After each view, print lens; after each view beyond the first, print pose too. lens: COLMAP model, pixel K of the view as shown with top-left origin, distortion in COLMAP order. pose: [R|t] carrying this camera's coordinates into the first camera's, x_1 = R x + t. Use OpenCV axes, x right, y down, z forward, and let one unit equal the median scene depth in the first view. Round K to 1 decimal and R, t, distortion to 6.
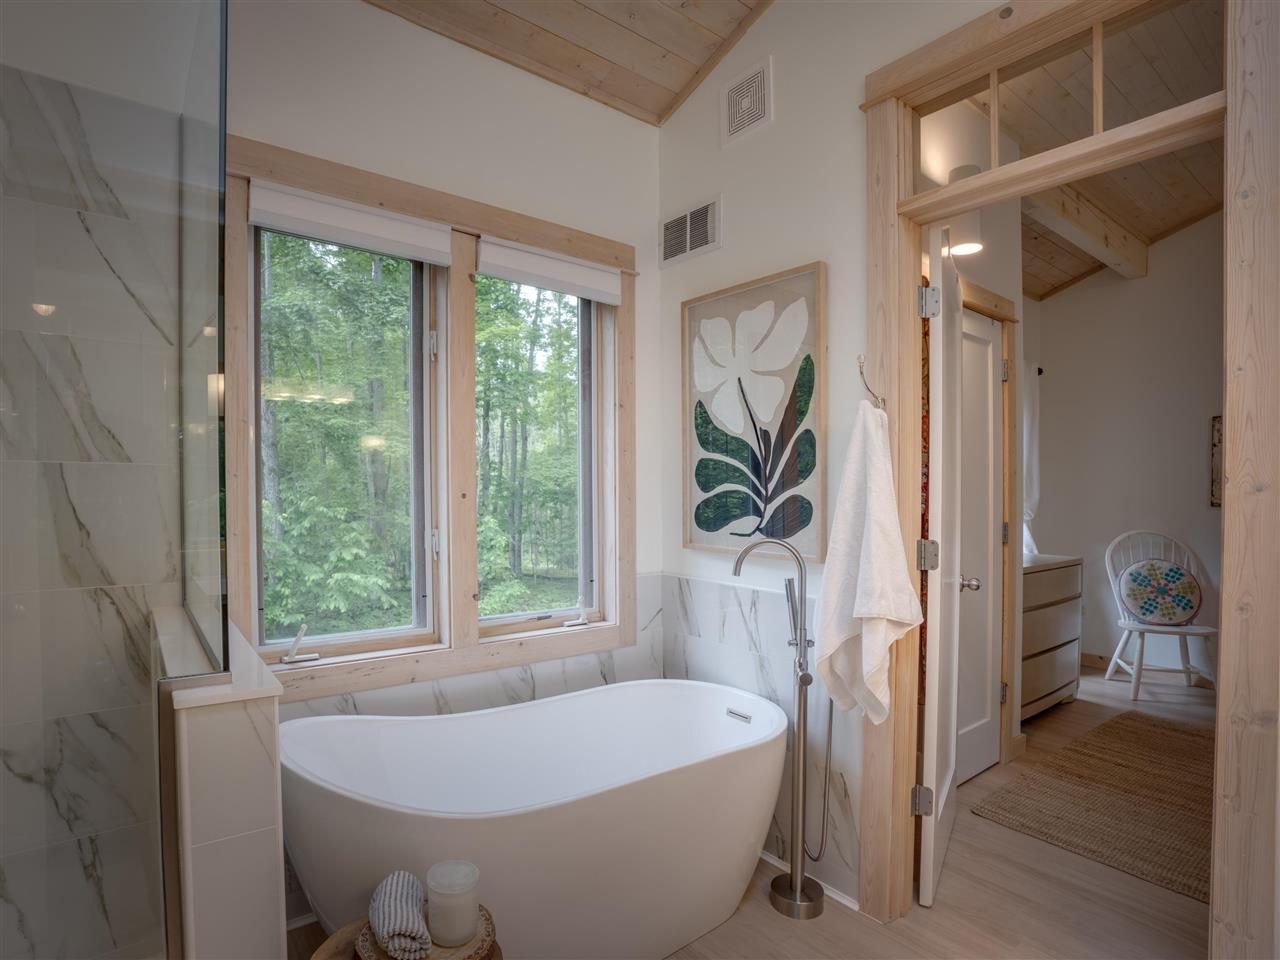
lens RADIAL K [[654.7, 0, 633.7], [0, 654.7, 492.8], [0, 0, 1]] dist [-0.038524, 0.006034]
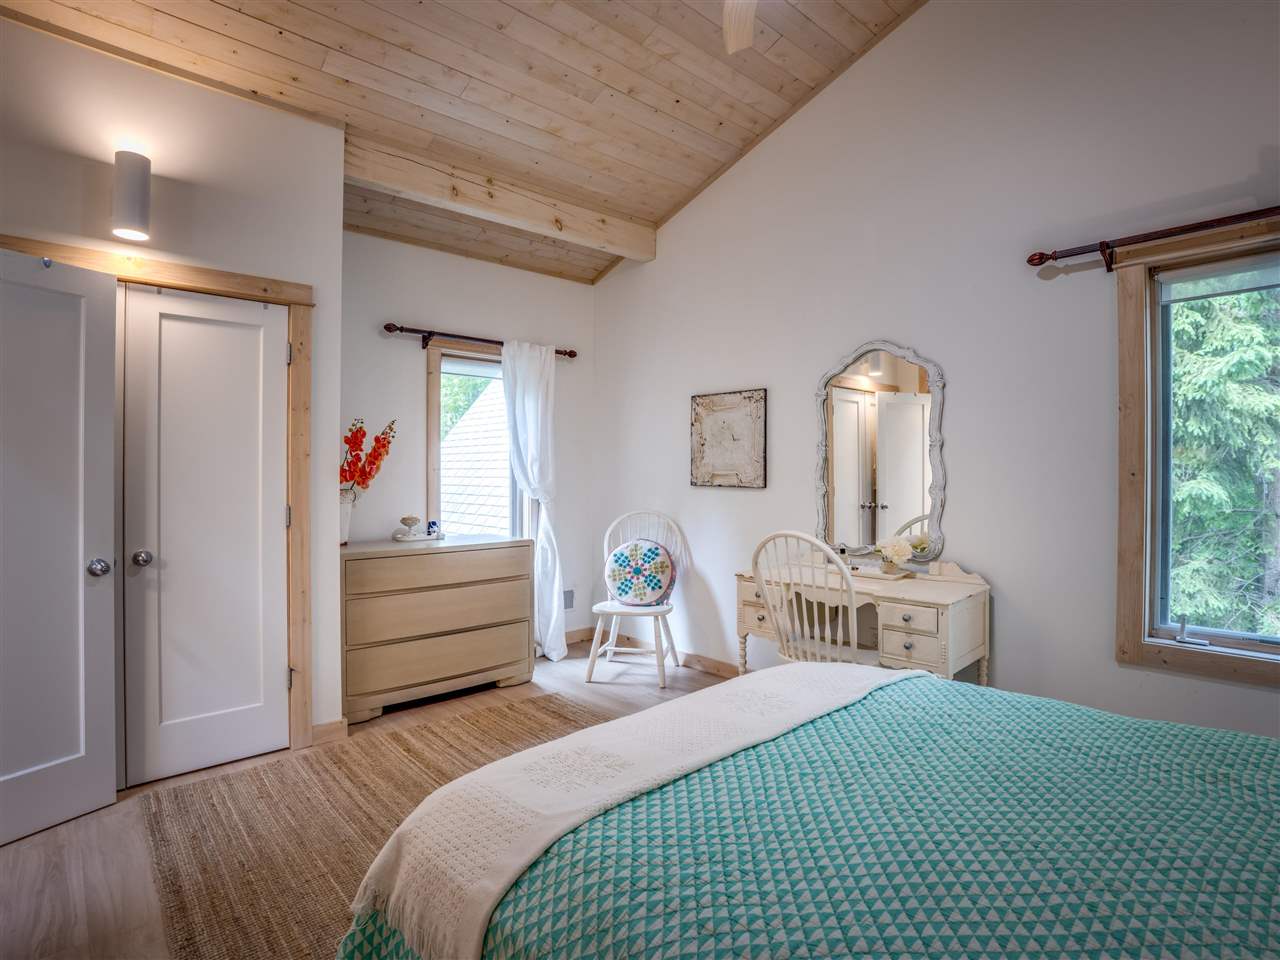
lens RADIAL K [[654.7, 0, 639.4], [0, 654.7, 475.7], [0, 0, 1]] dist [-0.038524, 0.006034]
pose [[0.998381, -0.018294, 0.053850, 1.333789], [0.018625, 0.999811, -0.005660, 0.018438], [-0.053736, 0.006653, 0.998533, -0.032020]]
